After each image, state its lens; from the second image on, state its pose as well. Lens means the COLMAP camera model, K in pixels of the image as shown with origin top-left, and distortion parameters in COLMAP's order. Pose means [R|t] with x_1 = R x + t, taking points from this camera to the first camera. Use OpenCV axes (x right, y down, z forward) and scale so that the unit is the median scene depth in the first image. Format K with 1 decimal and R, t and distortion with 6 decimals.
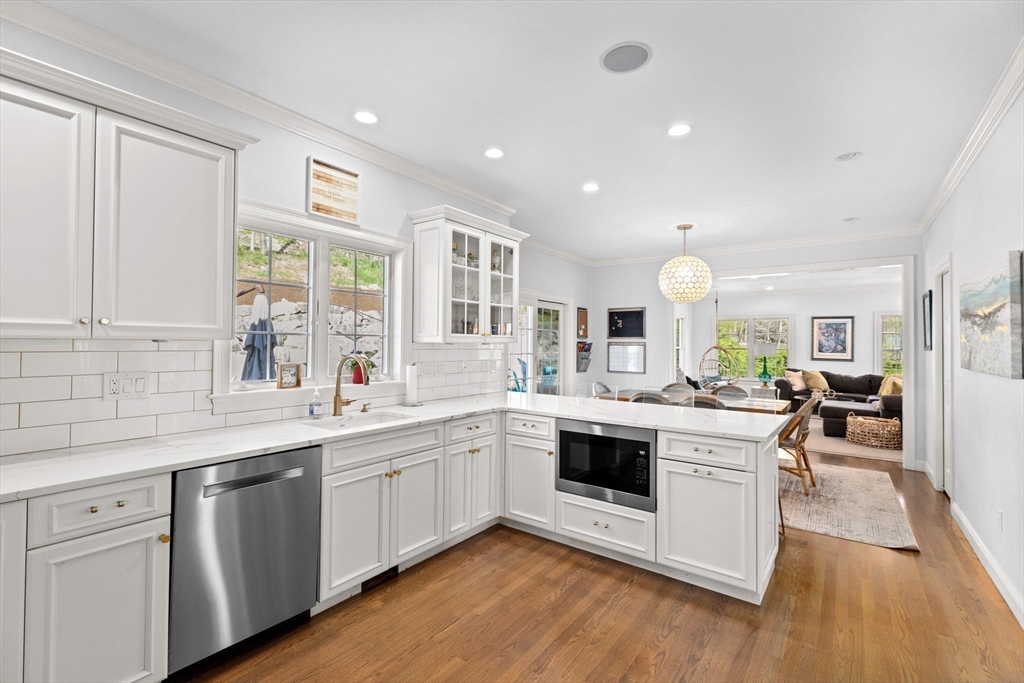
lens RADIAL K [[455.8, 0, 504.3], [0, 455.8, 337.6], [0, 0, 1]] dist [0.011644, -0.003770]
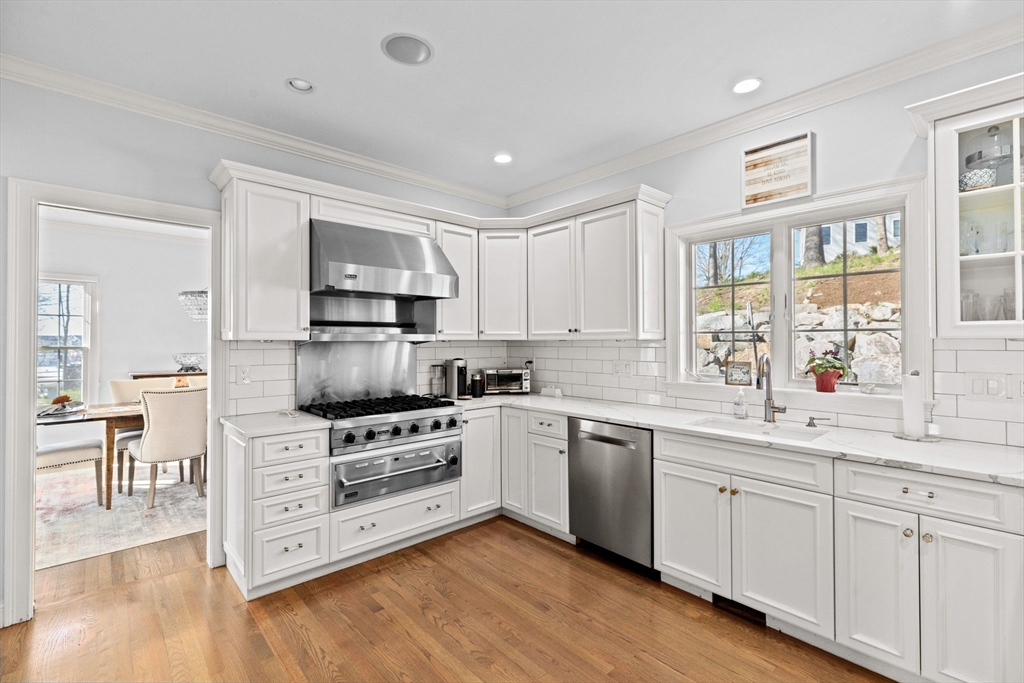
lens RADIAL K [[455.8, 0, 513.3], [0, 455.8, 336.9], [0, 0, 1]] dist [0.011644, -0.003770]
pose [[-0.178811, -0.017777, -0.983723, 0.618429], [0.014289, 0.999684, -0.020663, 0.015705], [0.983780, -0.017751, -0.178500, 0.678317]]
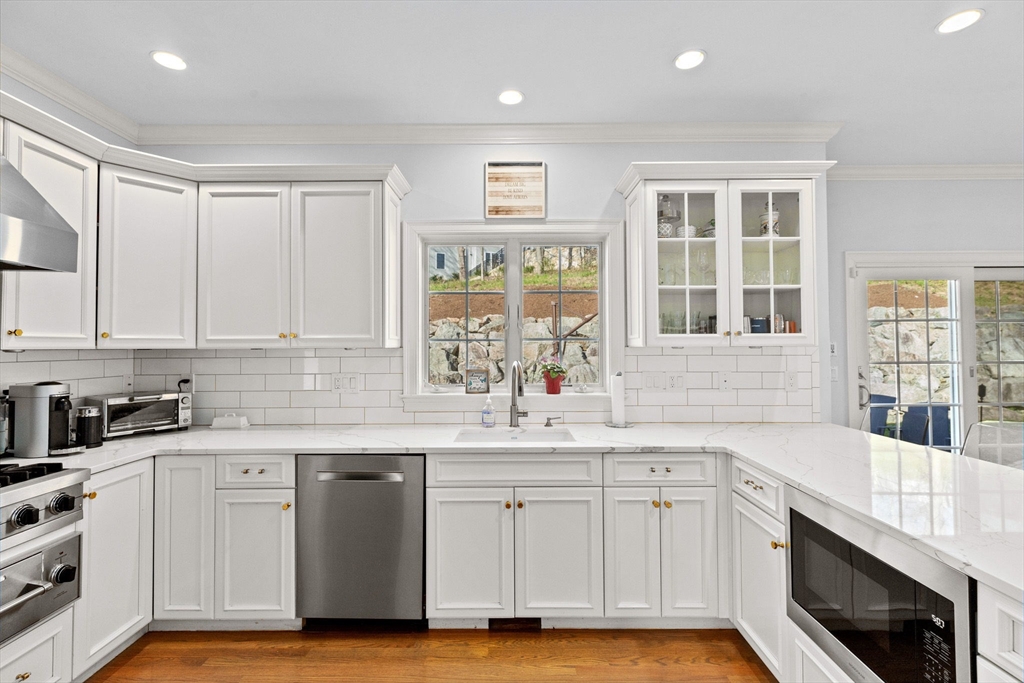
lens RADIAL K [[455.8, 0, 509.7], [0, 455.8, 337.2], [0, 0, 1]] dist [0.011644, -0.003770]
pose [[0.599555, -0.029505, -0.799789, 0.385205], [0.020968, 0.999556, -0.021157, 0.007647], [0.800059, -0.004085, 0.599908, 0.440431]]
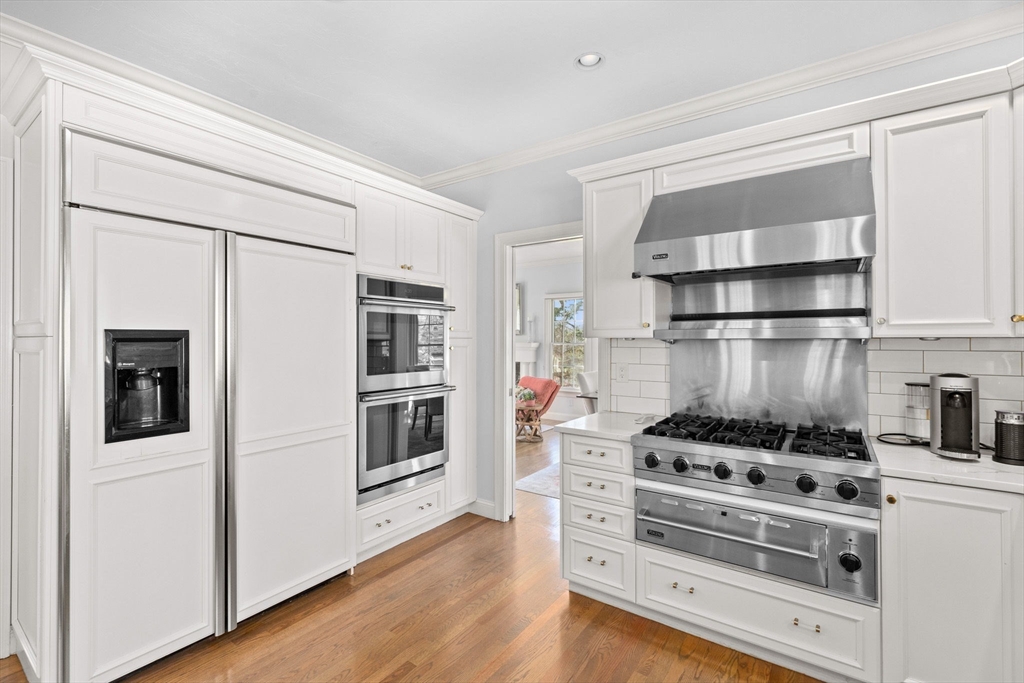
lens RADIAL K [[455.8, 0, 510.3], [0, 455.8, 337.4], [0, 0, 1]] dist [0.011644, -0.003770]
pose [[-0.999155, -0.008993, -0.040107, 0.023003], [-0.008218, 0.999777, -0.019433, 0.014017], [0.040273, -0.019087, -0.999006, 0.911445]]
